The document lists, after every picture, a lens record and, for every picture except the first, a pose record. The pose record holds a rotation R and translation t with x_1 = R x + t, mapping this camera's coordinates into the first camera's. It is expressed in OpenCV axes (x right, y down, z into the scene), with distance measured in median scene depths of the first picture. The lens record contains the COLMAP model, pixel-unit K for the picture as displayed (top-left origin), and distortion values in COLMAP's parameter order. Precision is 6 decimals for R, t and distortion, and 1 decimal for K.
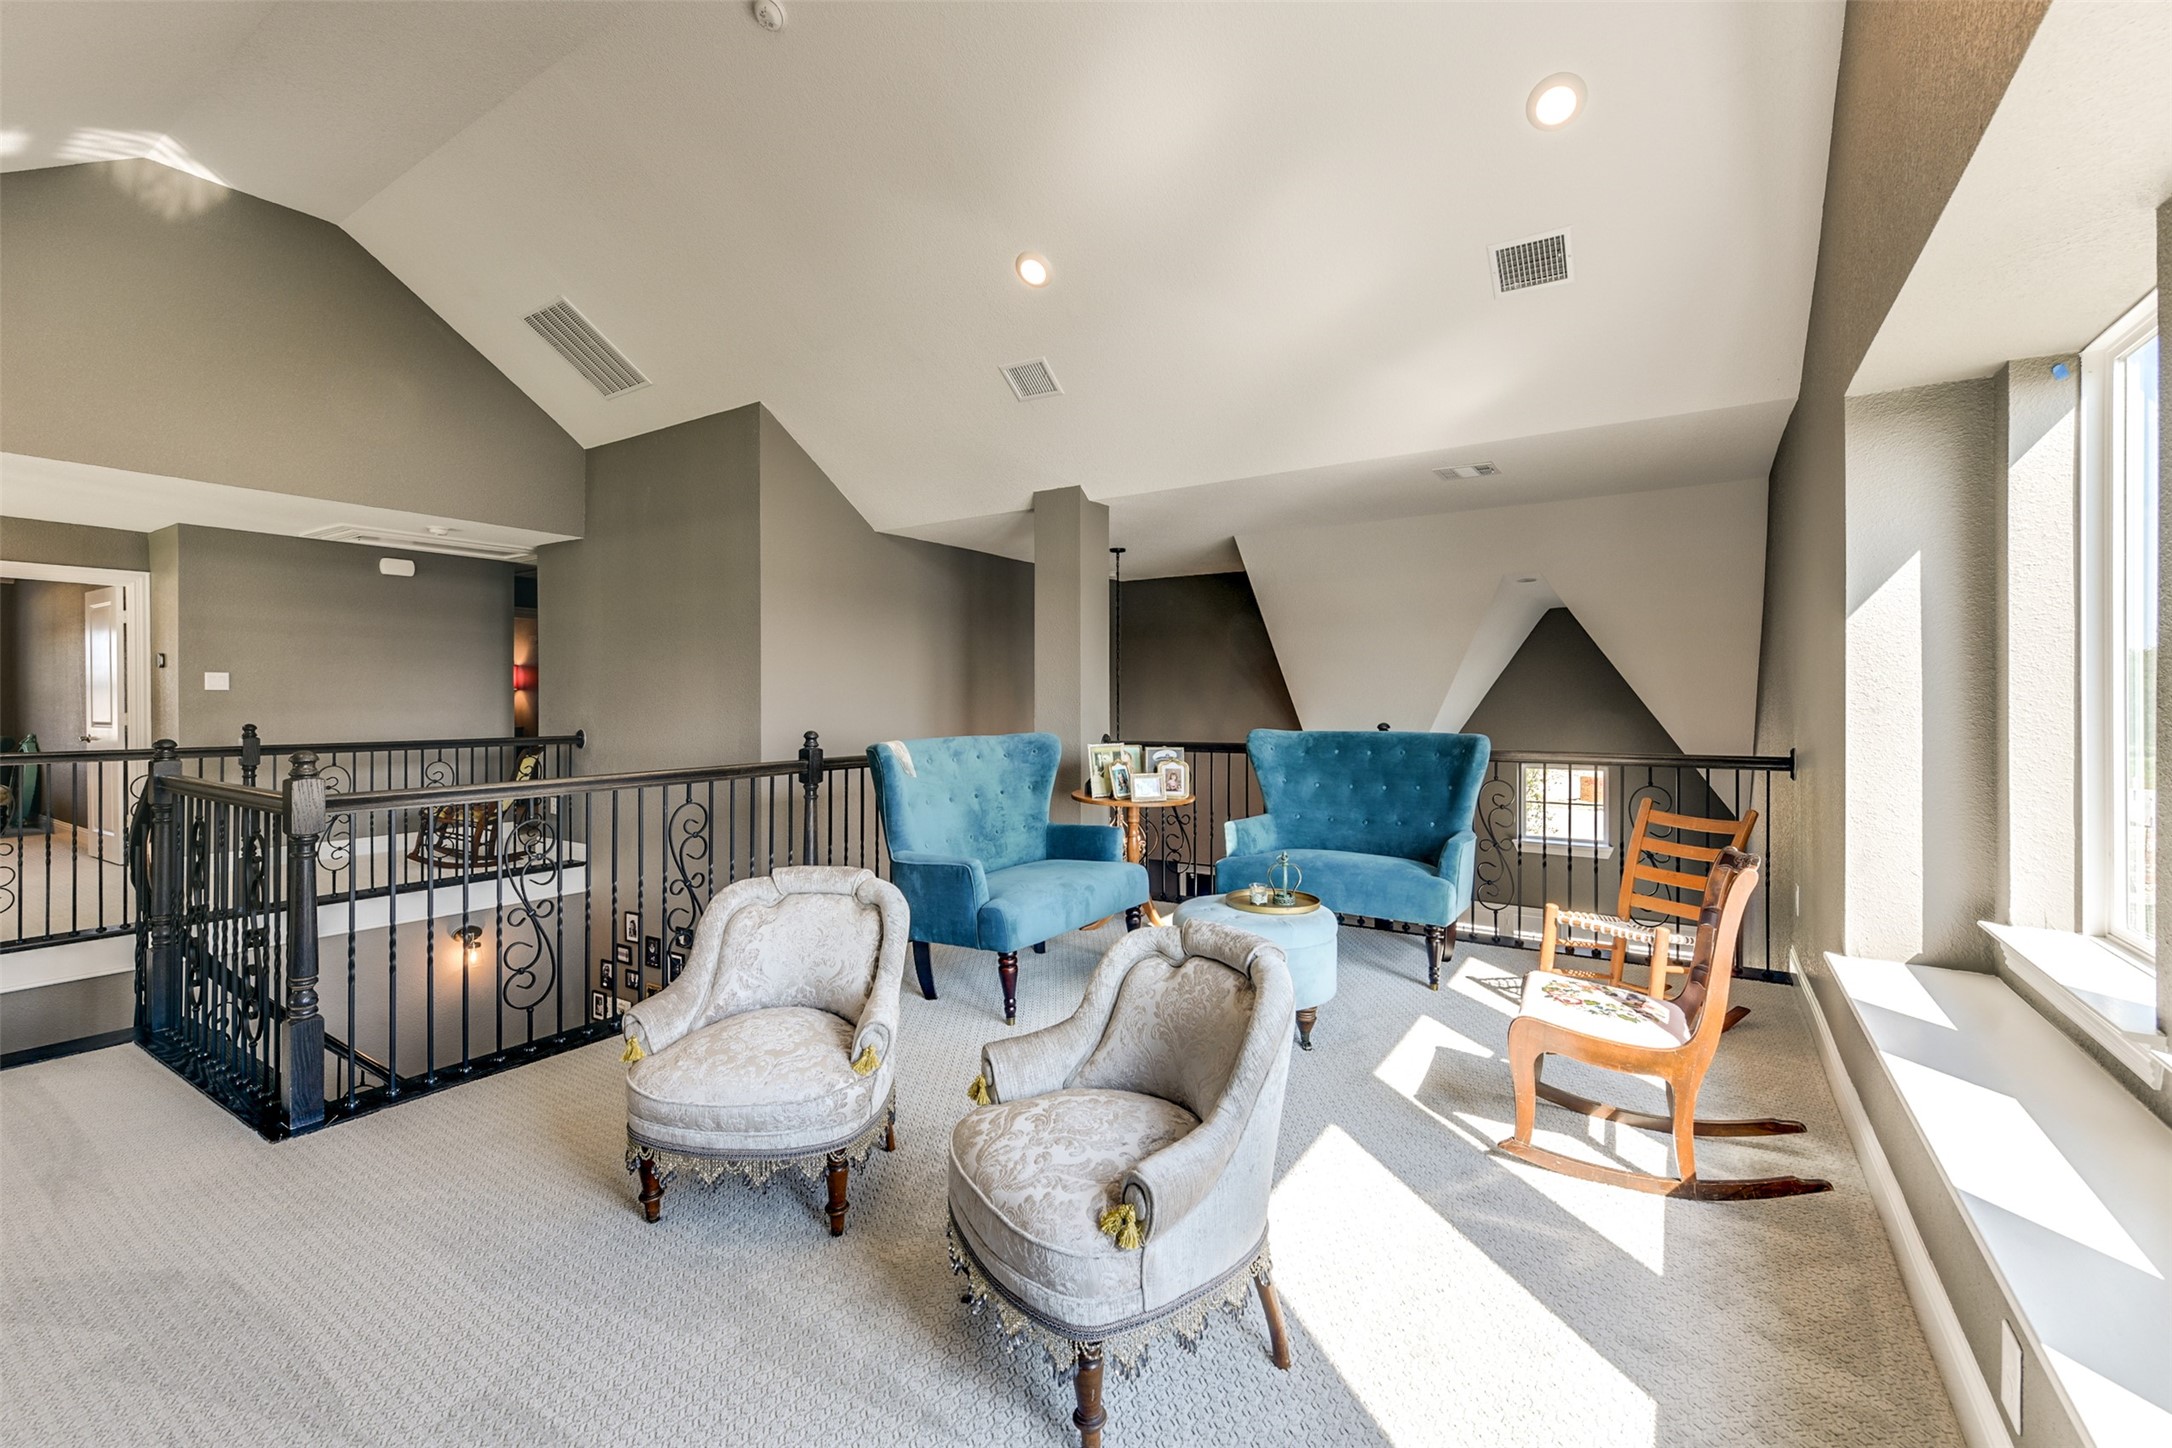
lens RADIAL K [[923.5, 0, 1086.0], [0, 923.5, 724.0], [0, 0, 1]] dist [-0.000117, -0.000041]
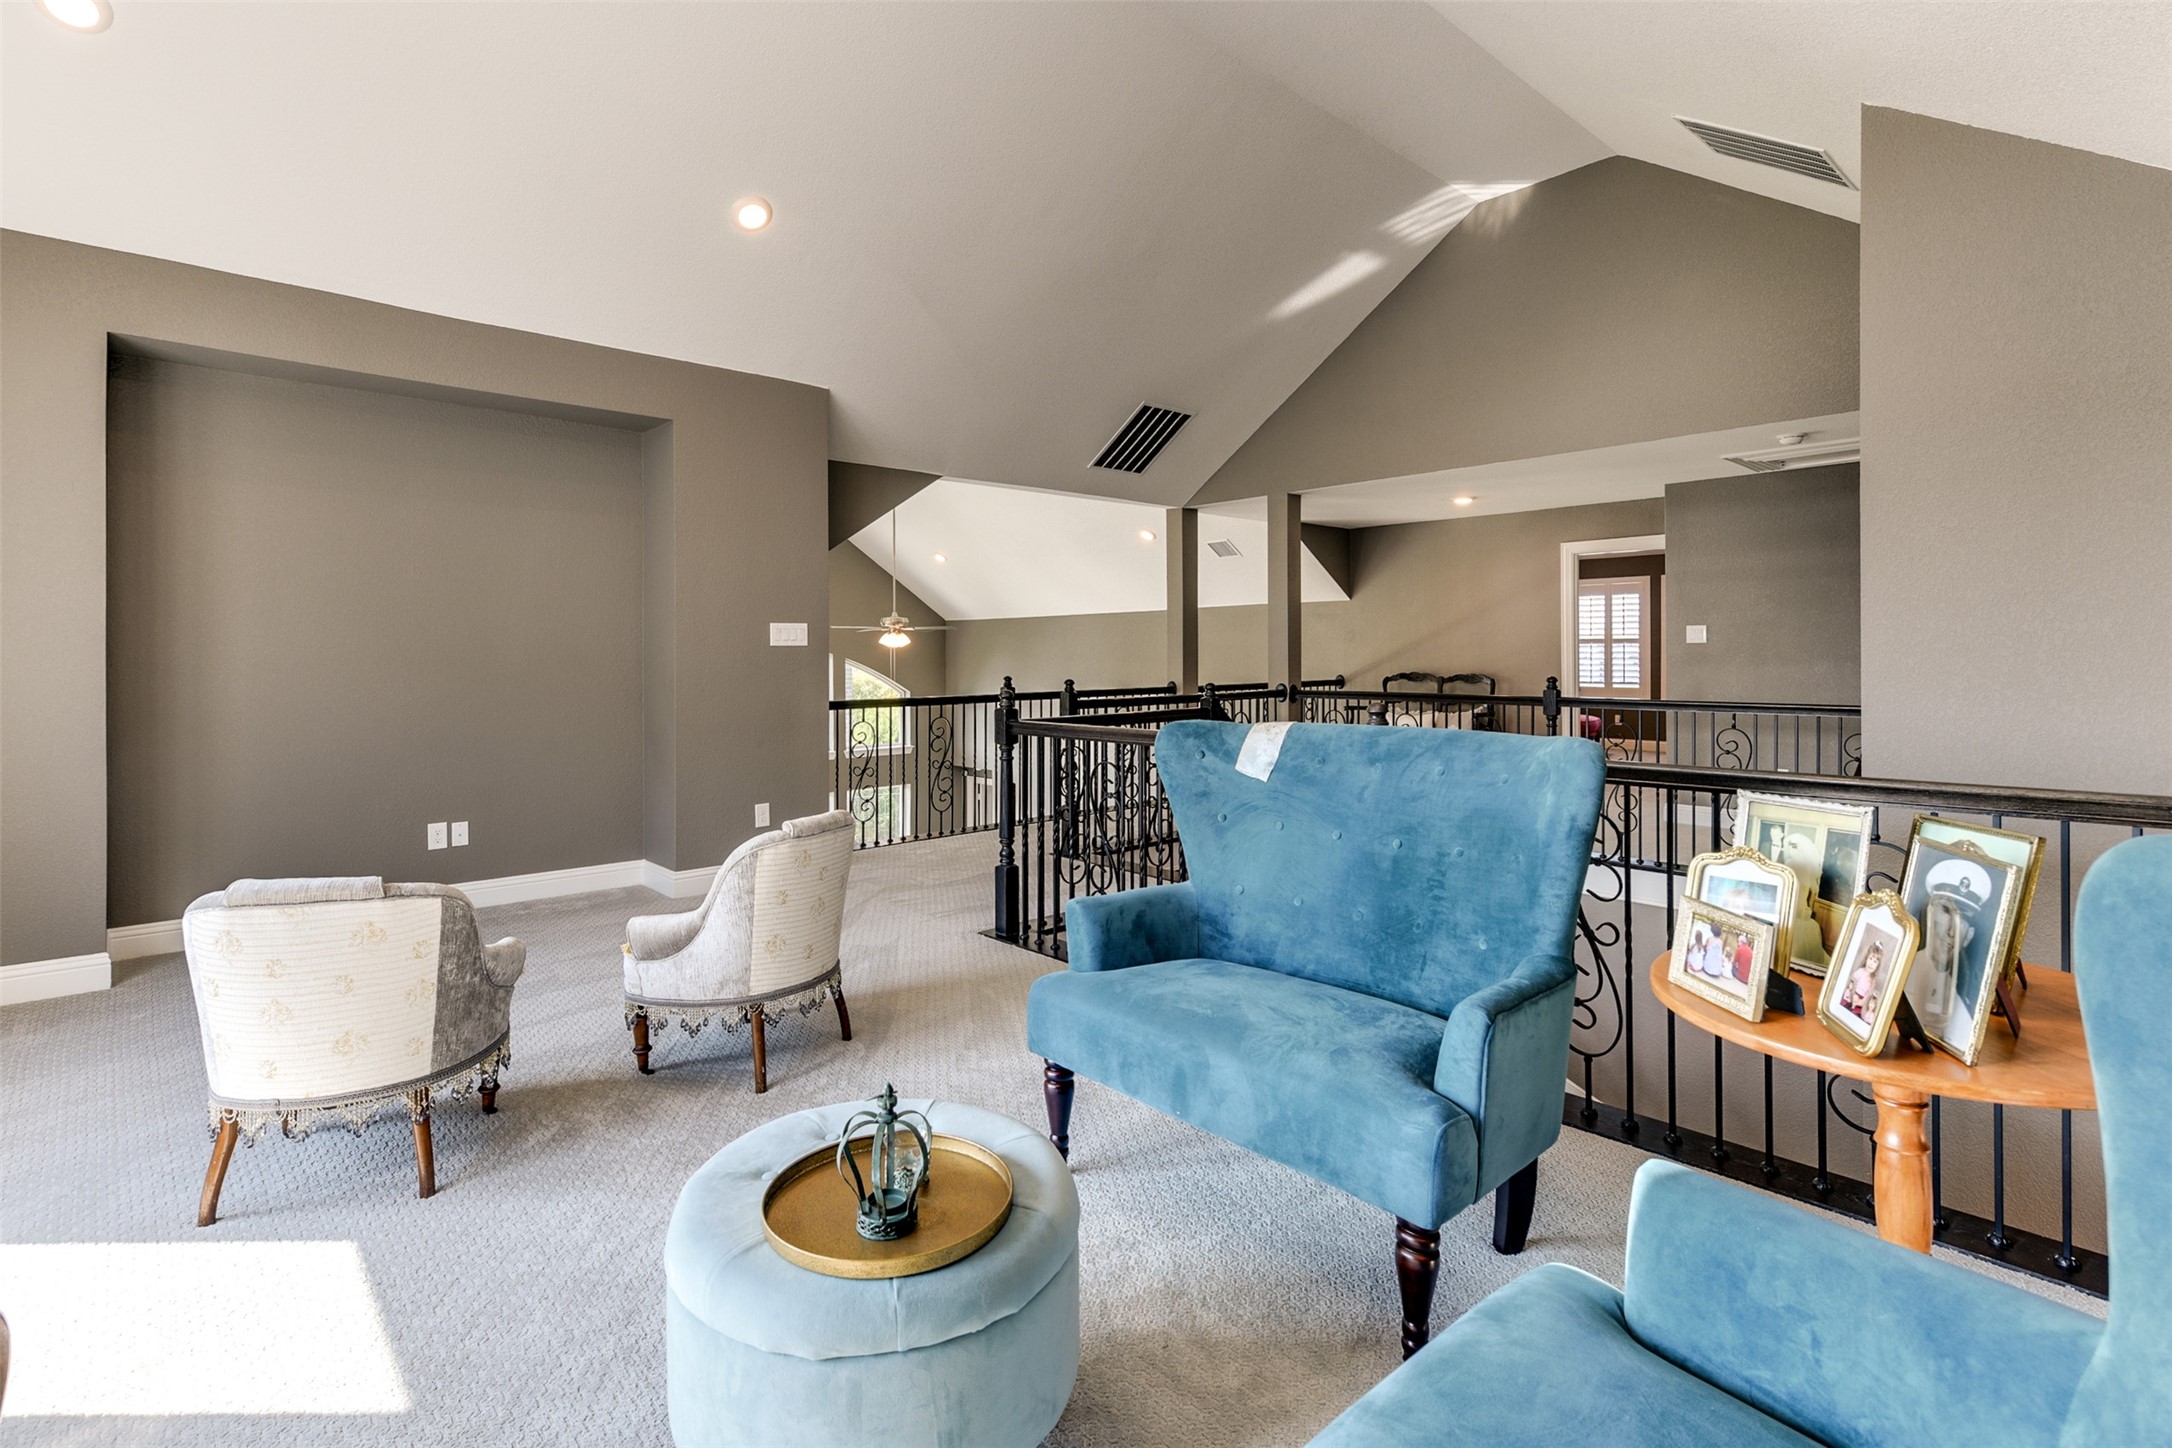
lens RADIAL K [[1054.3, 0, 1085.8], [0, 1054.3, 663.1], [0, 0, 1]] dist [-0.000109, -0.000028]
pose [[-0.256063, -0.001313, -0.966659, 0.394030], [-0.008254, 0.999966, 0.000828, -0.014444], [0.966625, 0.008191, -0.256065, 0.801812]]
